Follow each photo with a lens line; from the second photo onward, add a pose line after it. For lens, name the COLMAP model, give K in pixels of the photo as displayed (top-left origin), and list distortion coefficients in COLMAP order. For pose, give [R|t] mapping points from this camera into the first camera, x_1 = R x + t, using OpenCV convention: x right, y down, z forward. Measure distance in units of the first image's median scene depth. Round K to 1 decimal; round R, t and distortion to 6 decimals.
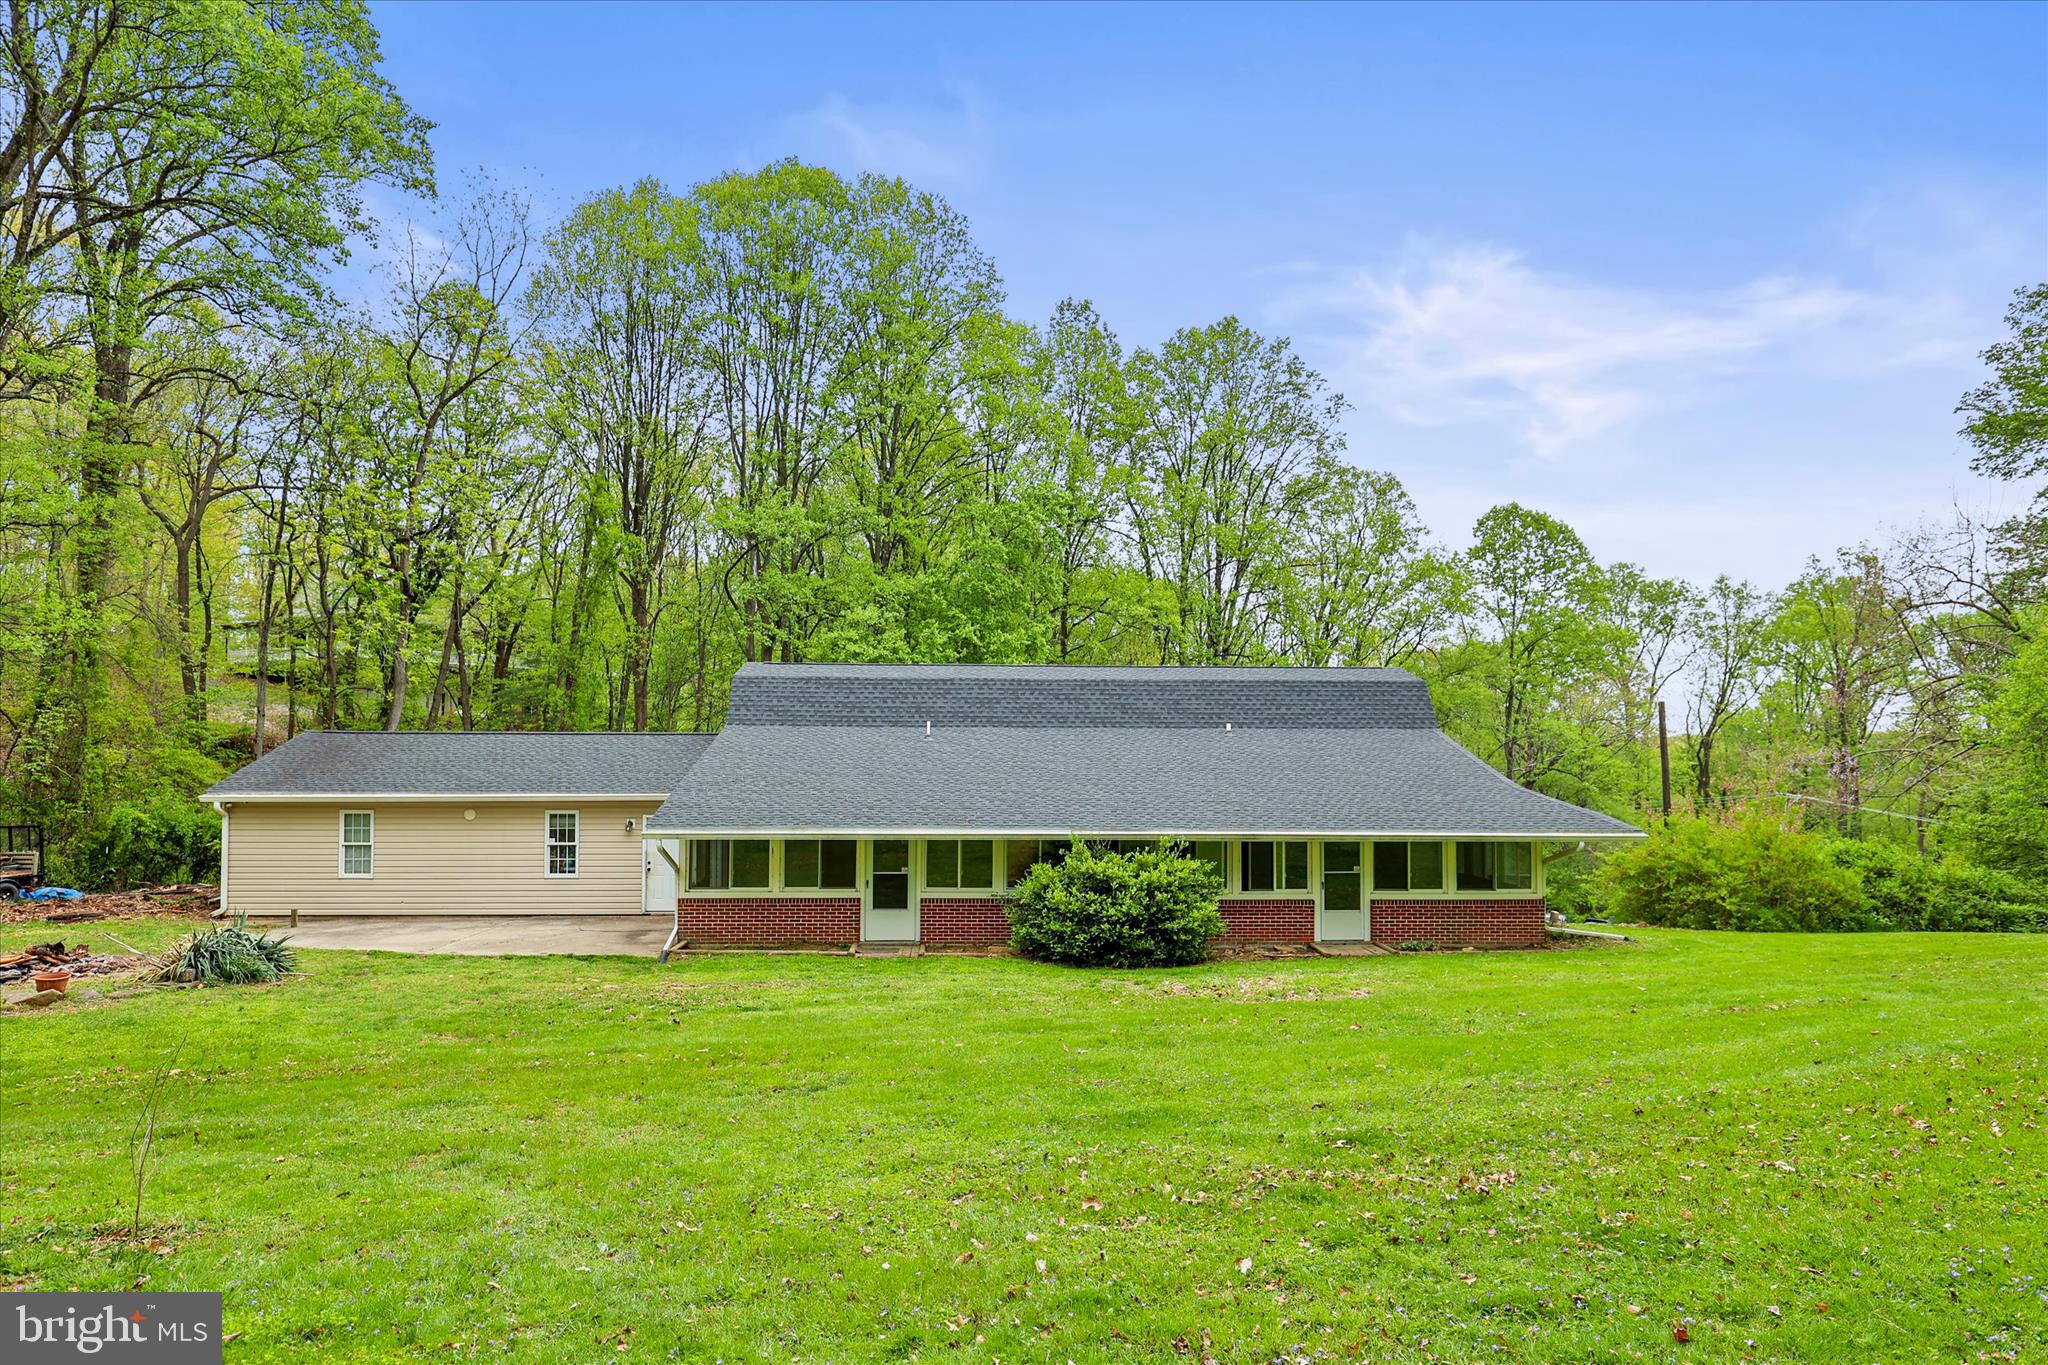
lens RADIAL K [[1326.4, 0, 1024.0], [0, 1326.4, 682.5], [0, 0, 1]] dist [0.001416, 0.001109]
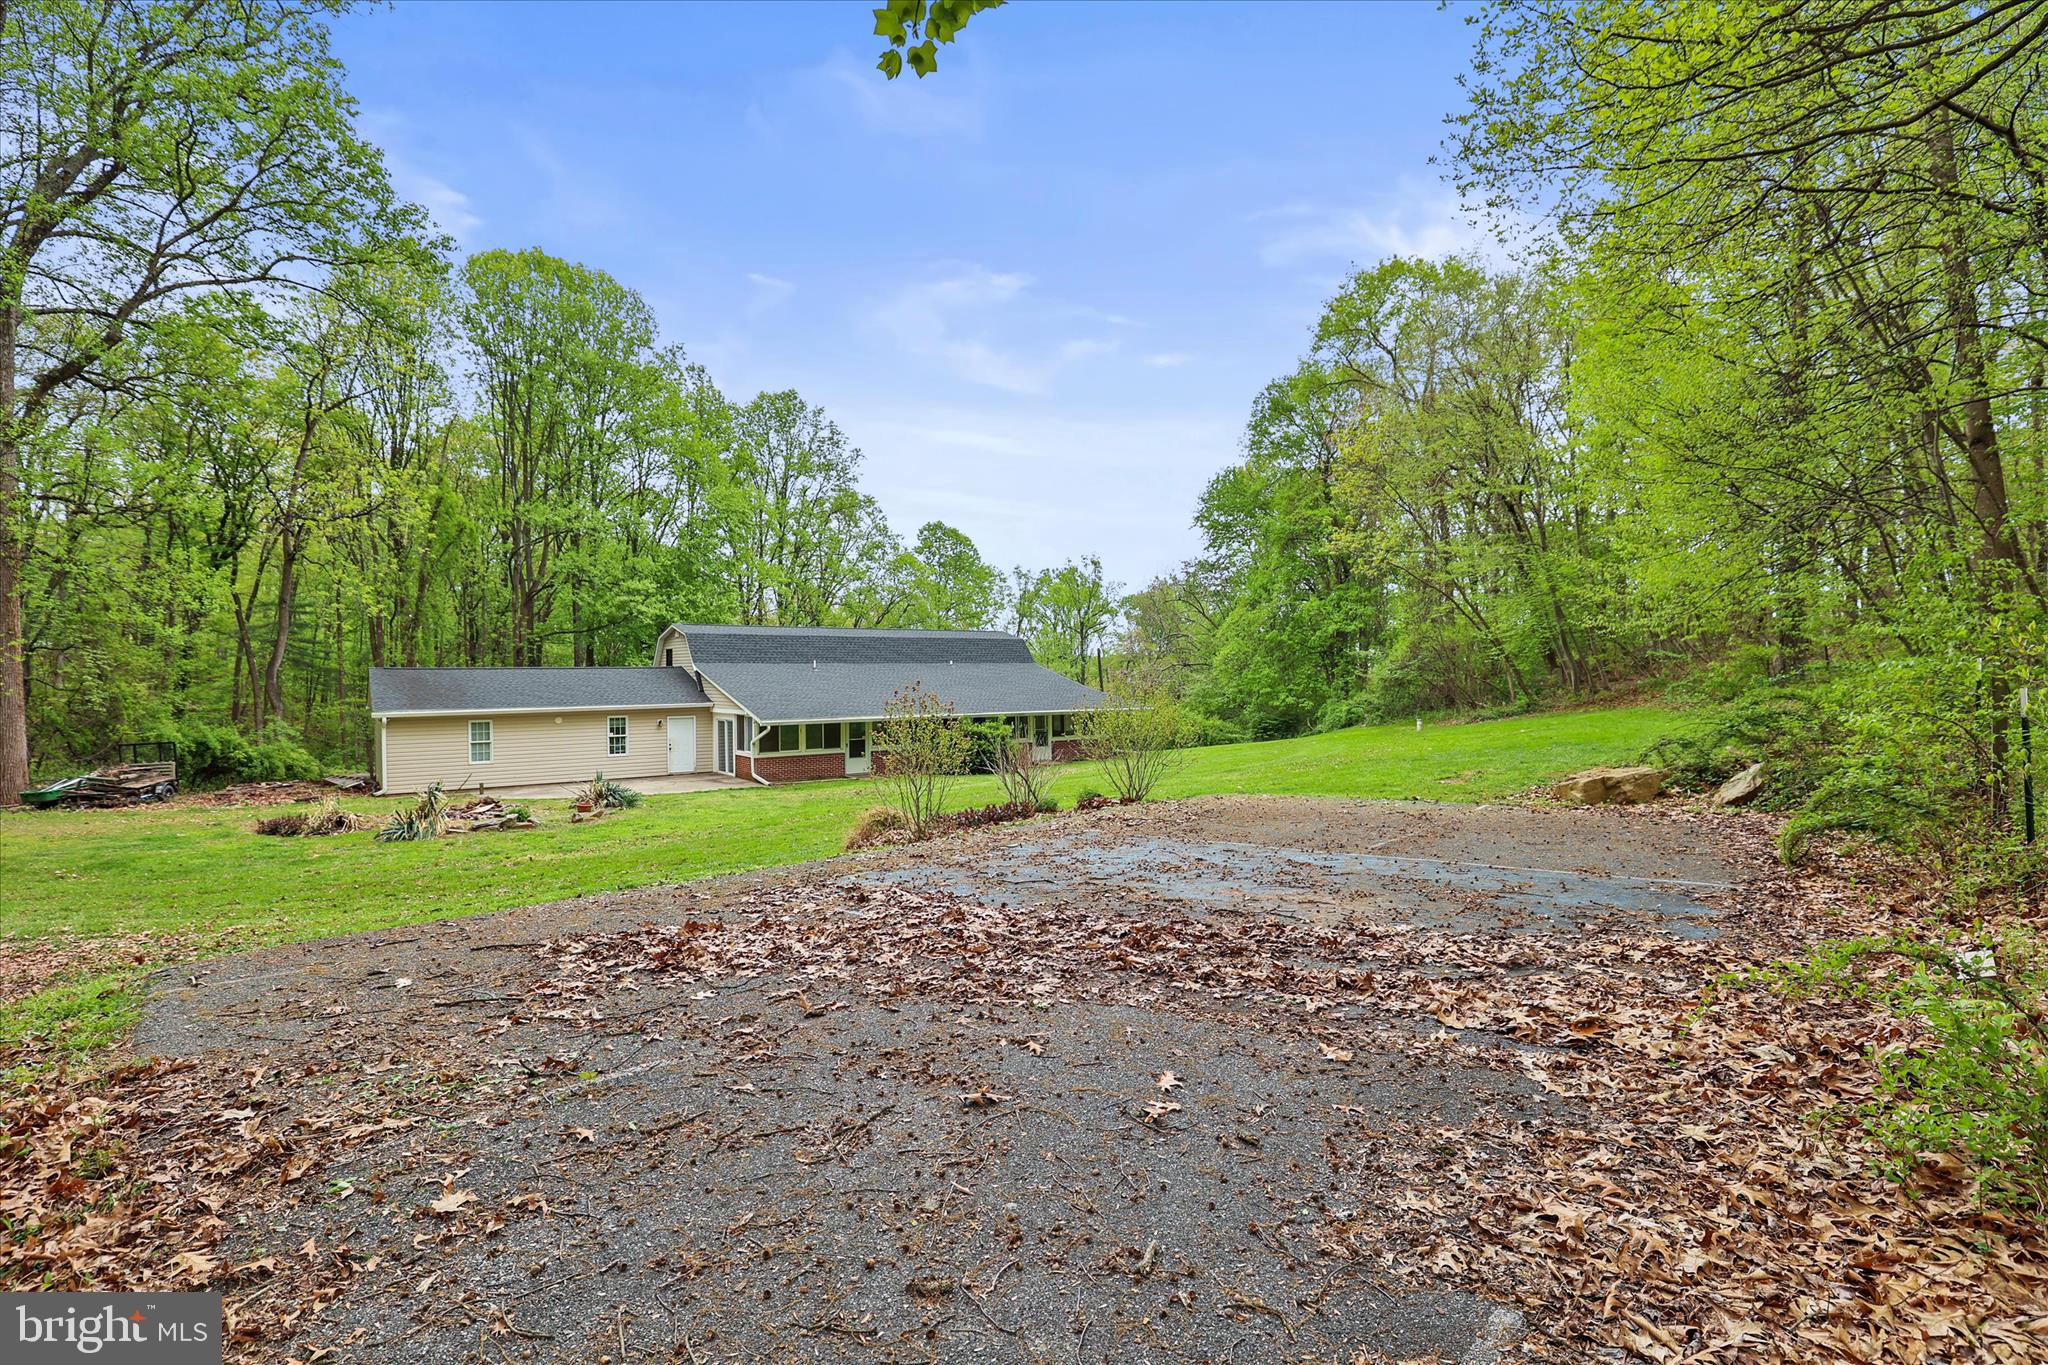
lens RADIAL K [[996.9, 0, 1024.0], [0, 996.9, 682.5], [0, 0, 1]] dist [0.001220, 0.000045]
pose [[0.835734, -0.018423, 0.548825, -0.616017], [-0.018566, 0.997918, 0.061769, -0.030919], [-0.548820, -0.061812, 0.833652, -0.312252]]
